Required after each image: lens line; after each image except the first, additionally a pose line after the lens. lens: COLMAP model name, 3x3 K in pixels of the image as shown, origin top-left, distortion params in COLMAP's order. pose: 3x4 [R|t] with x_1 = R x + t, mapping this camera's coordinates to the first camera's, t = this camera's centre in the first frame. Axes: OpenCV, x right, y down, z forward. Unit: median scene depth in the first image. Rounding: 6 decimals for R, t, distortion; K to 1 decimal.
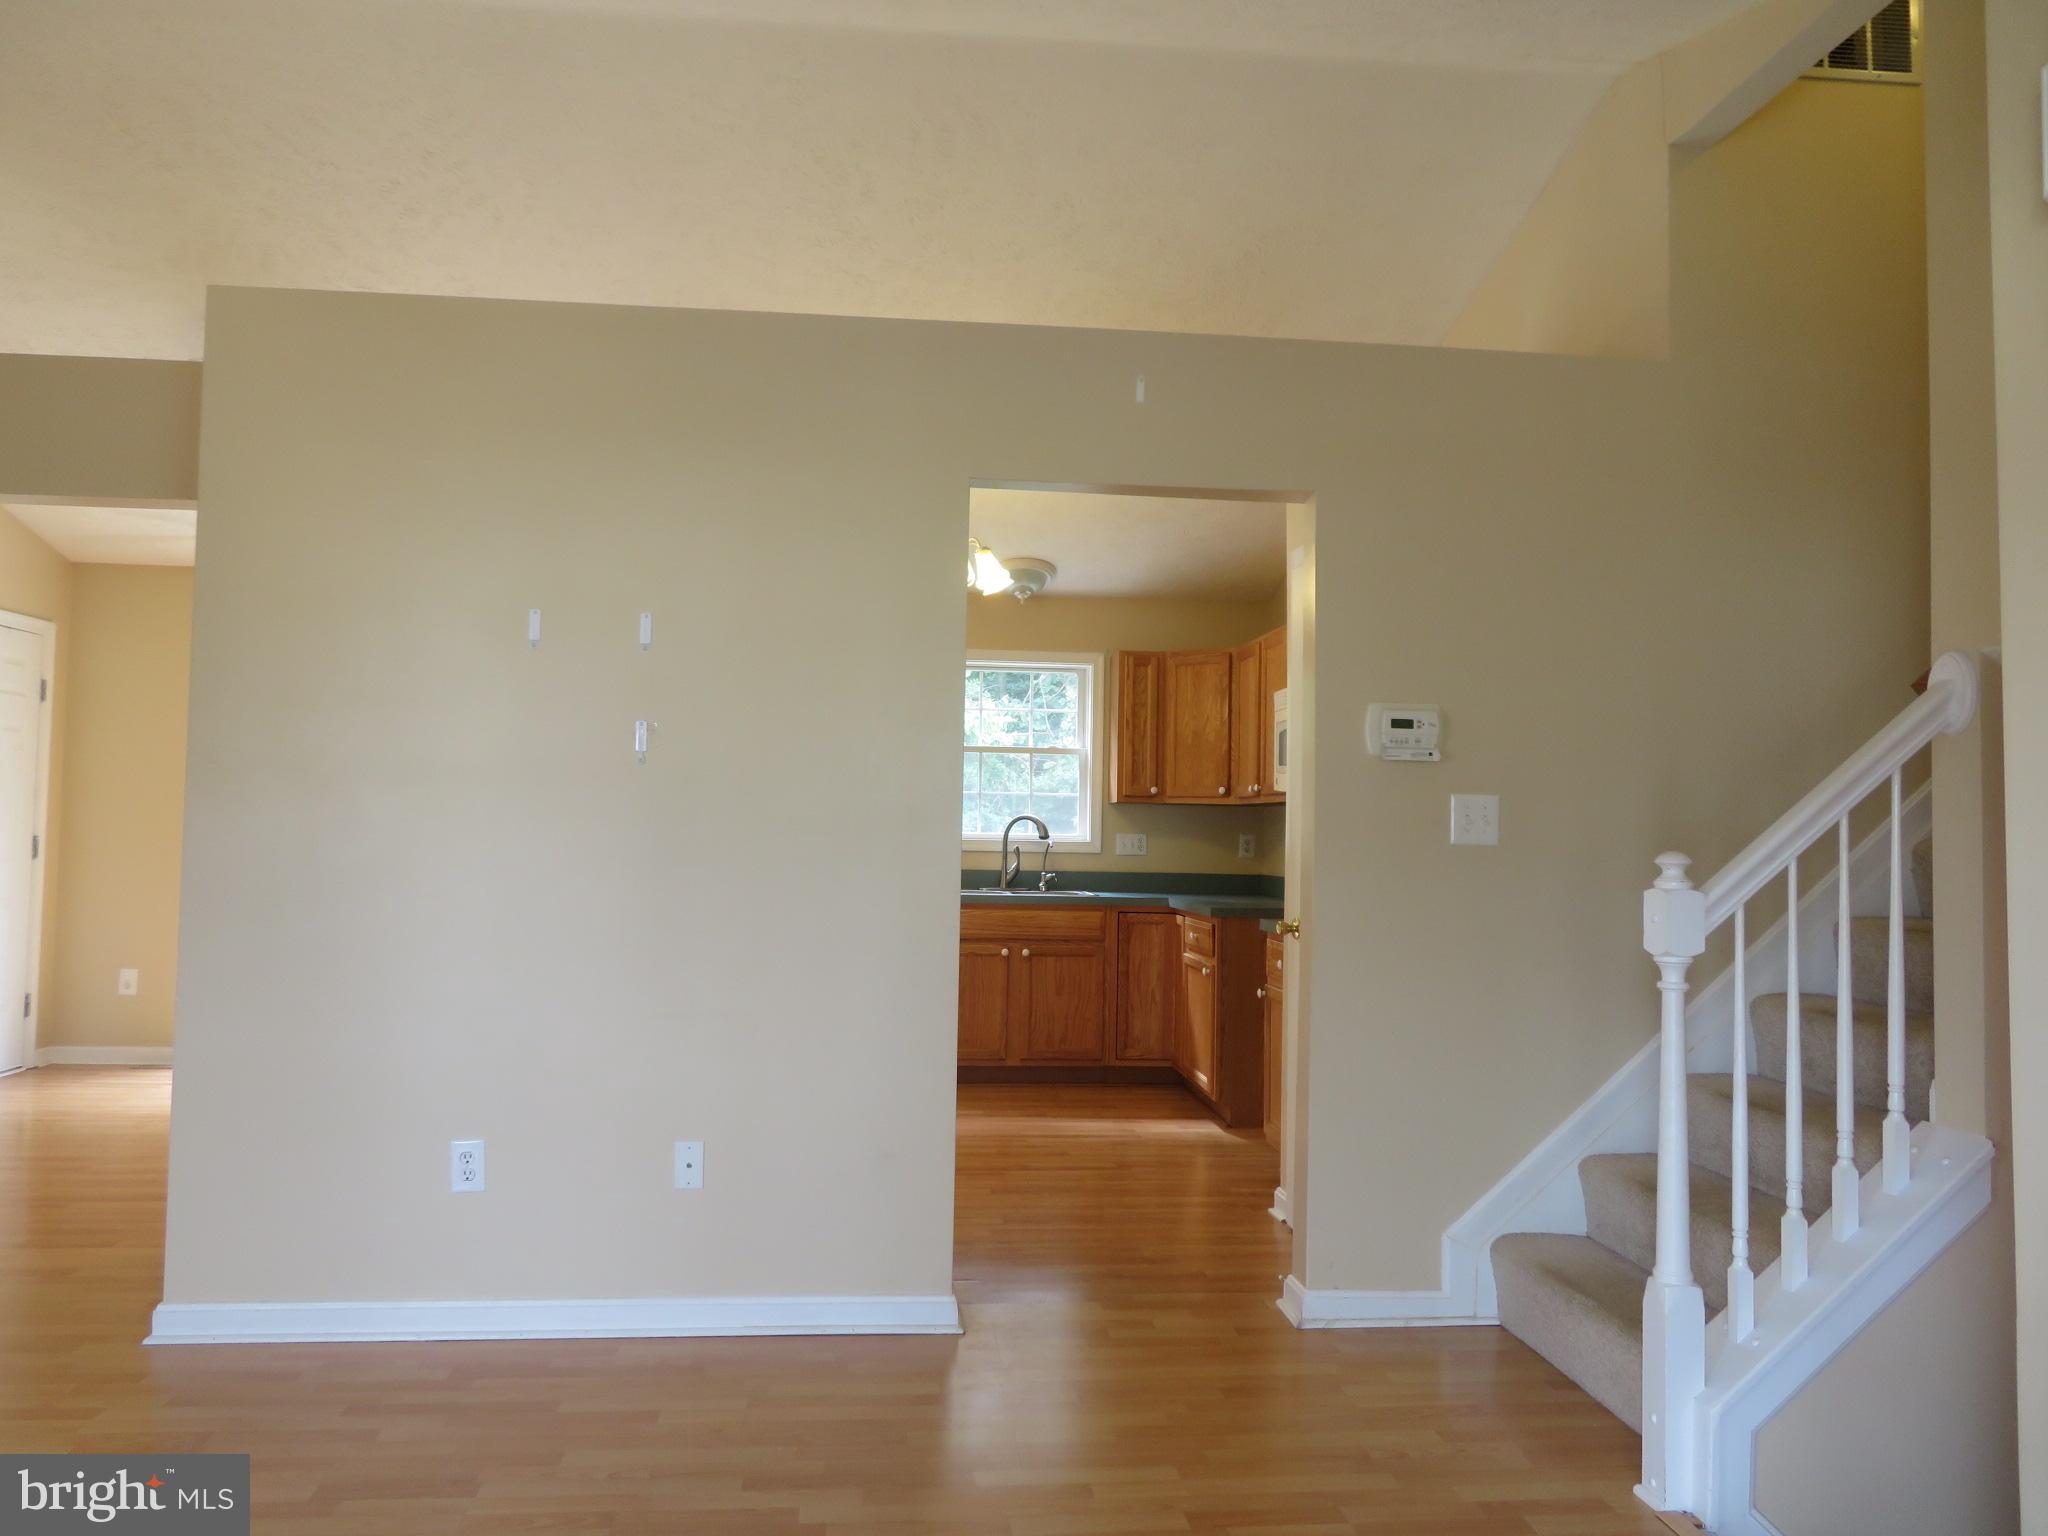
lens RADIAL K [[1464.3, 0, 1023.6], [0, 1464.3, 757.3], [0, 0, 1]] dist [-0.014502, 0.010895]
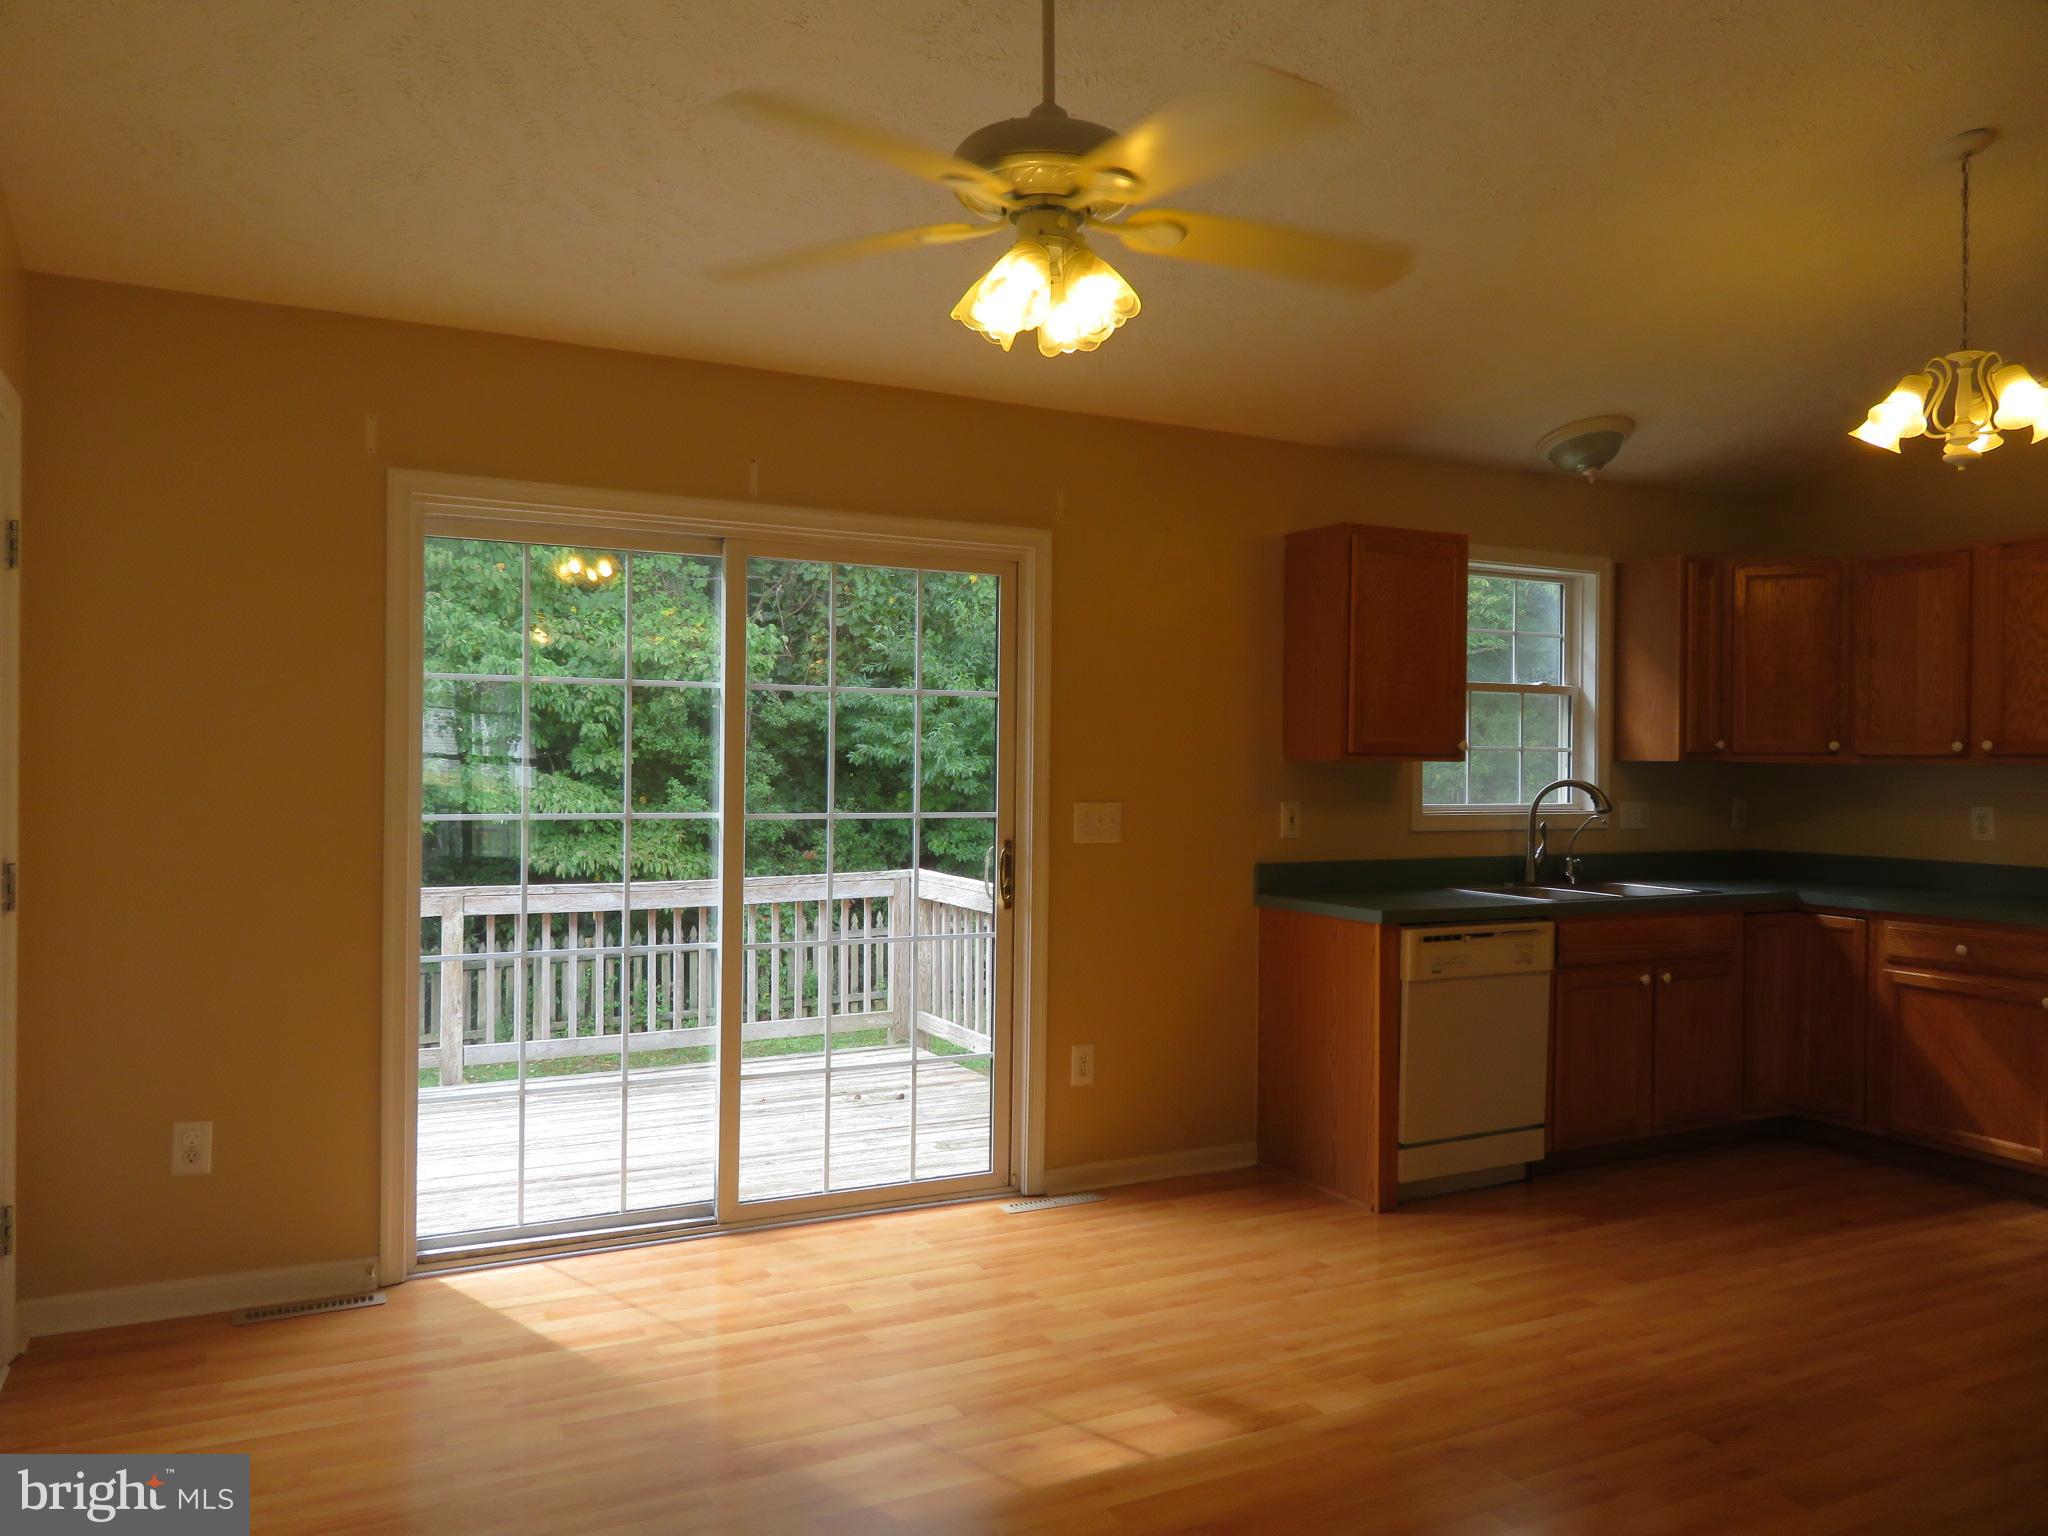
lens RADIAL K [[1464.3, 0, 1006.9], [0, 1464.3, 764.1], [0, 0, 1]] dist [-0.014502, 0.010895]
pose [[0.933969, -0.010473, 0.357202, -0.615328], [-0.010115, 0.998395, 0.055721, -0.006186], [-0.357212, -0.055655, 0.932364, 0.520853]]
